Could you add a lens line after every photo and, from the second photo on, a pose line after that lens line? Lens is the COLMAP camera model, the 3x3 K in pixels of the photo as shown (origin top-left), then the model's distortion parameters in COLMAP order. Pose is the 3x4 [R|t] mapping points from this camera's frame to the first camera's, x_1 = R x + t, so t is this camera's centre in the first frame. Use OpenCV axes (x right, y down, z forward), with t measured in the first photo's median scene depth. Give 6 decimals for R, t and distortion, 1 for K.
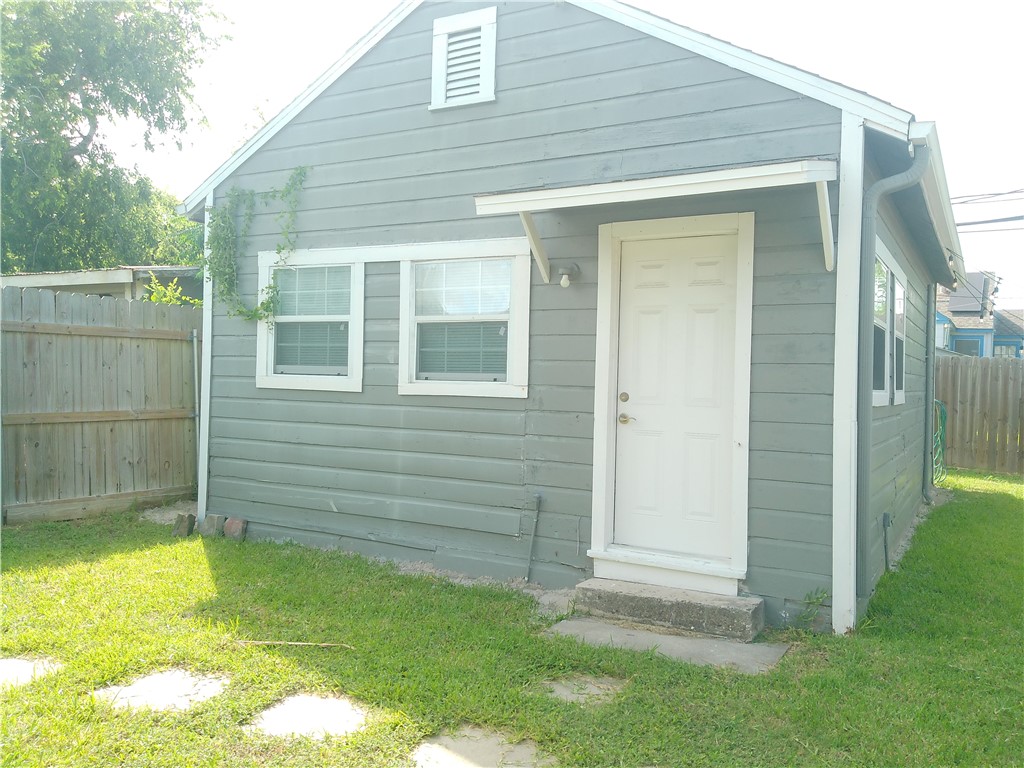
lens RADIAL K [[809.0, 0, 515.8], [0, 809.0, 390.5], [0, 0, 1]] dist [0.035549, -0.098698]
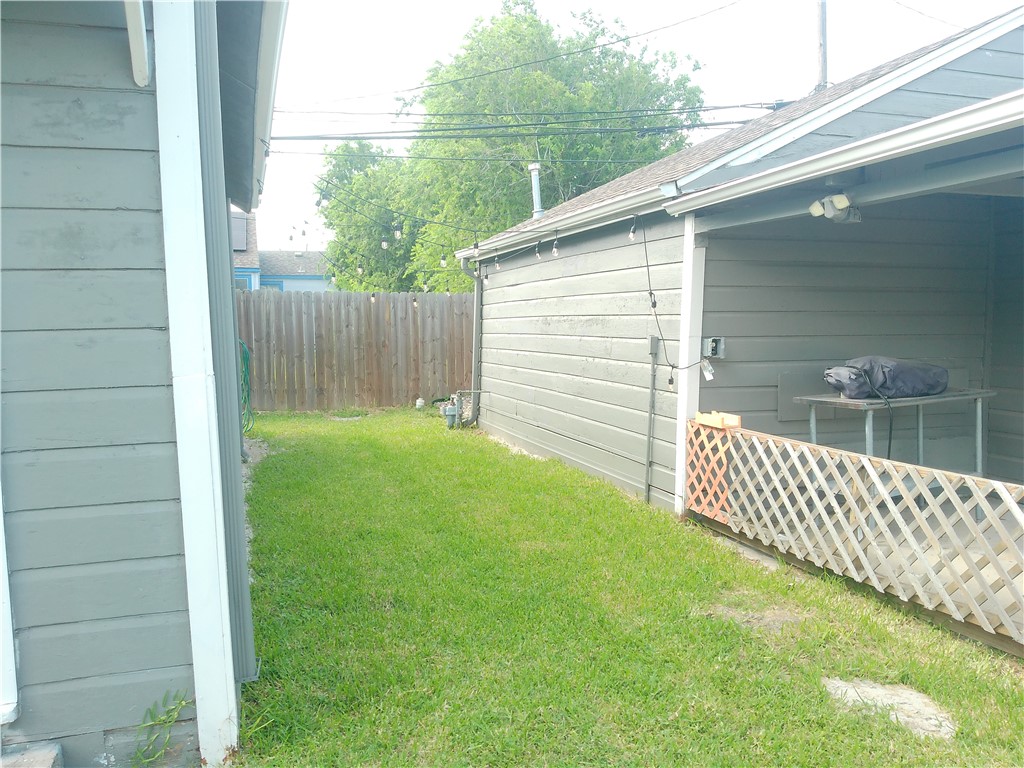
lens RADIAL K [[809.0, 0, 501.5], [0, 809.0, 391.9], [0, 0, 1]] dist [0.035549, -0.098698]
pose [[0.669092, -0.093583, 0.737264, 0.142622], [0.041432, 0.995194, 0.088722, 0.007814], [-0.742023, -0.028816, 0.669754, 0.477098]]
